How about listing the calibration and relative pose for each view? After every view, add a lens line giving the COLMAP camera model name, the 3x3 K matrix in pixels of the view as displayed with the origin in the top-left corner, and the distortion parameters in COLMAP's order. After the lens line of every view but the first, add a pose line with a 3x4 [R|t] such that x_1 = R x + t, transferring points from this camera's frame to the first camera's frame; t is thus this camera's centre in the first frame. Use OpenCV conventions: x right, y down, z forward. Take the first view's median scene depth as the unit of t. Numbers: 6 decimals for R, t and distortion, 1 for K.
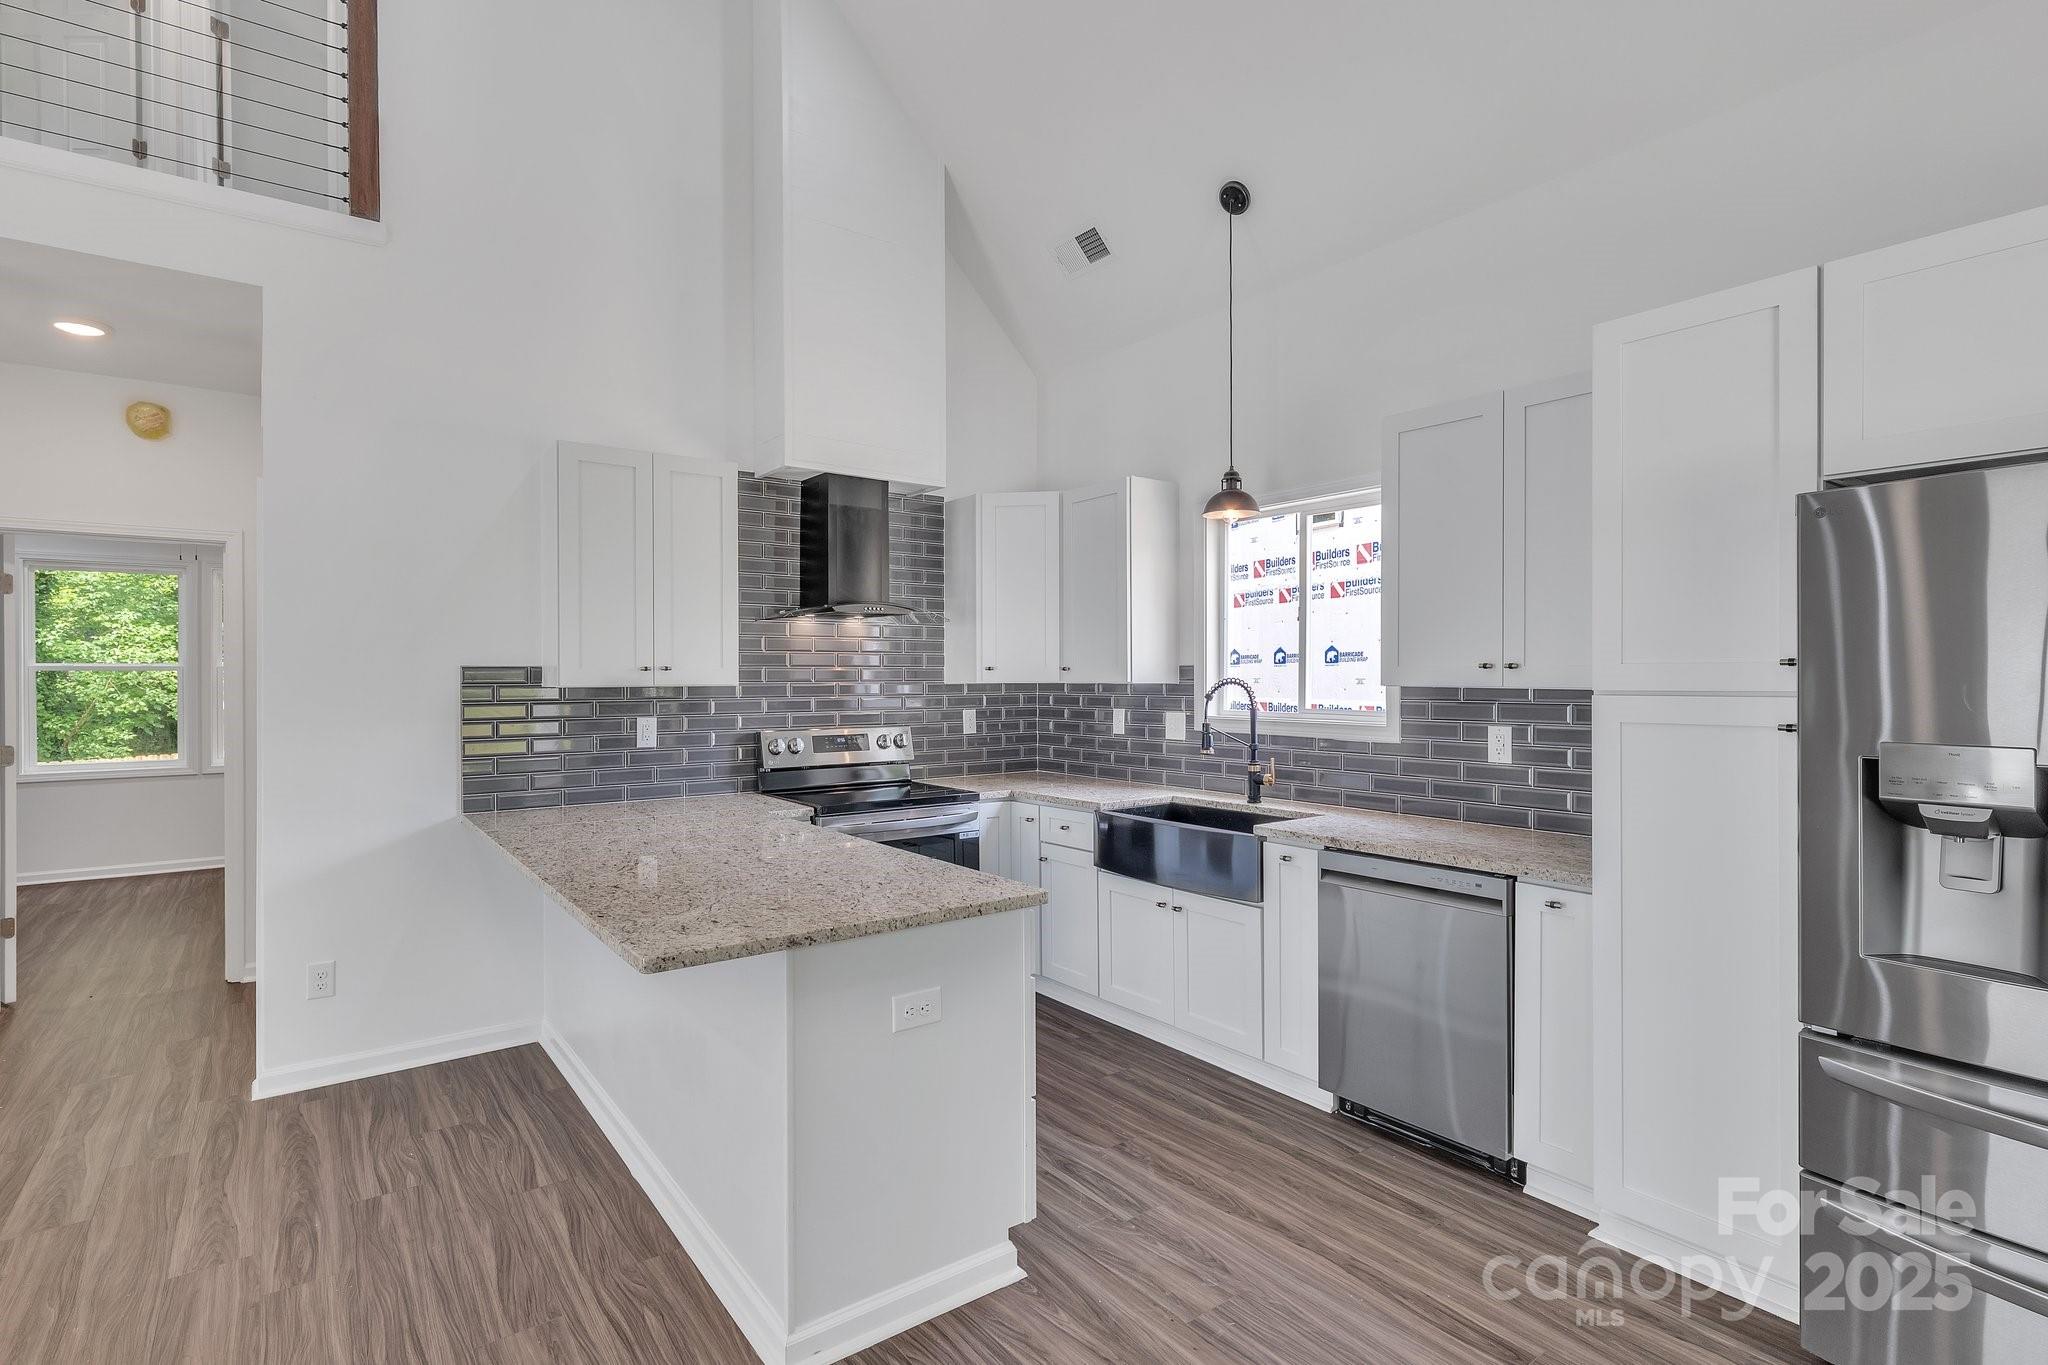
lens RADIAL K [[987.9, 0, 1019.1], [0, 987.9, 678.3], [0, 0, 1]] dist [-0.000184, 0.000244]
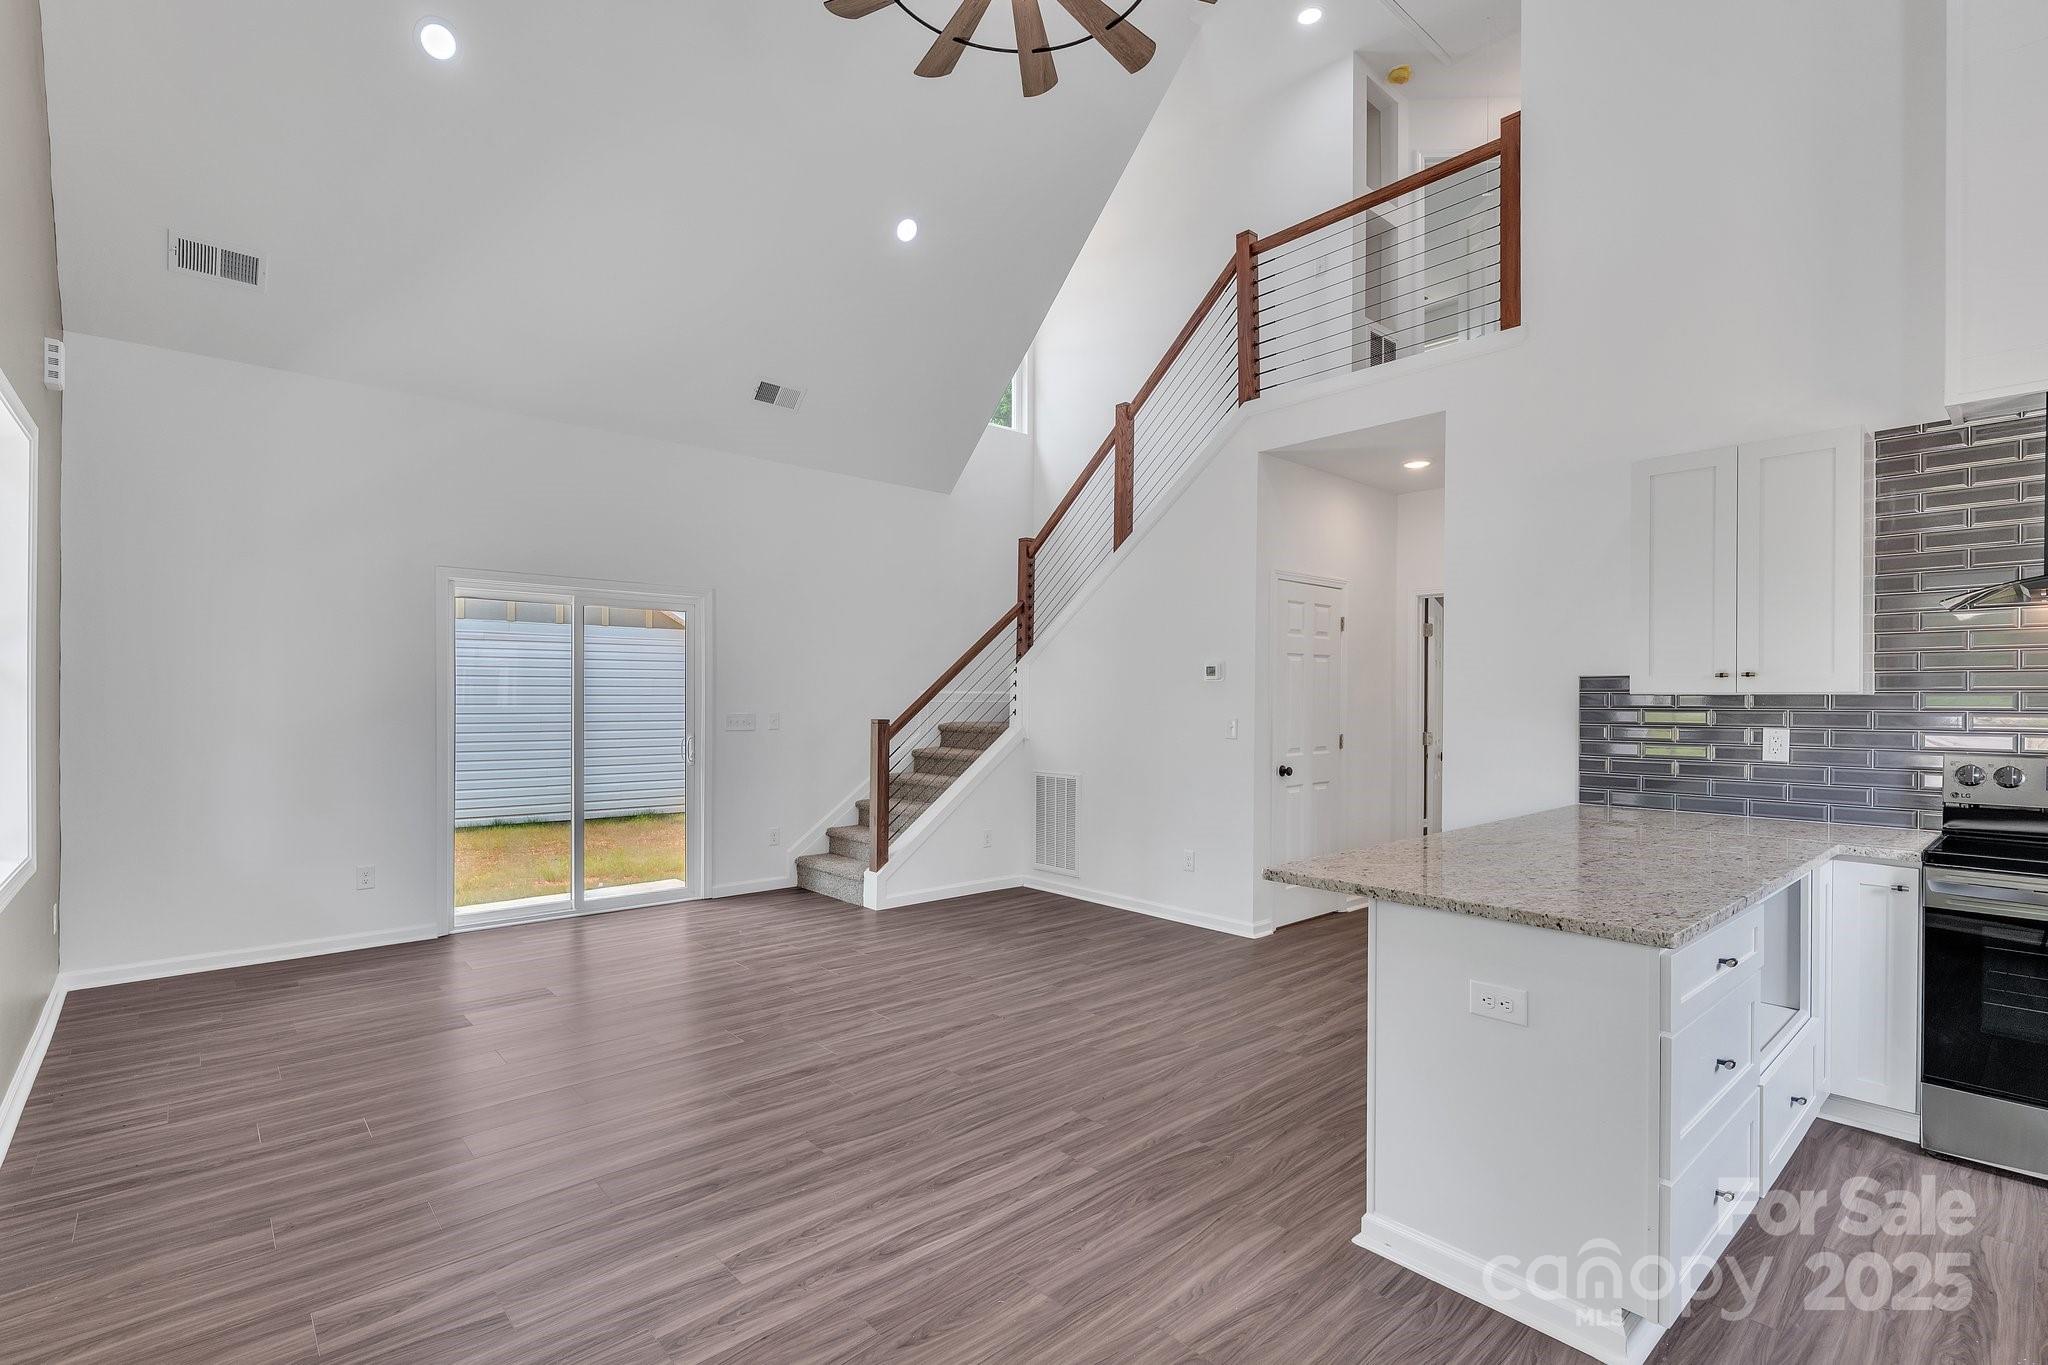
lens RADIAL K [[939.0, 0, 1016.7], [0, 939.0, 701.5], [0, 0, 1]] dist [0.001603, -0.000878]
pose [[0.083214, 0.007166, -0.996506, 0.458068], [-0.005005, 0.999965, 0.006773, 0.012817], [0.996519, 0.004424, 0.083247, 0.239654]]
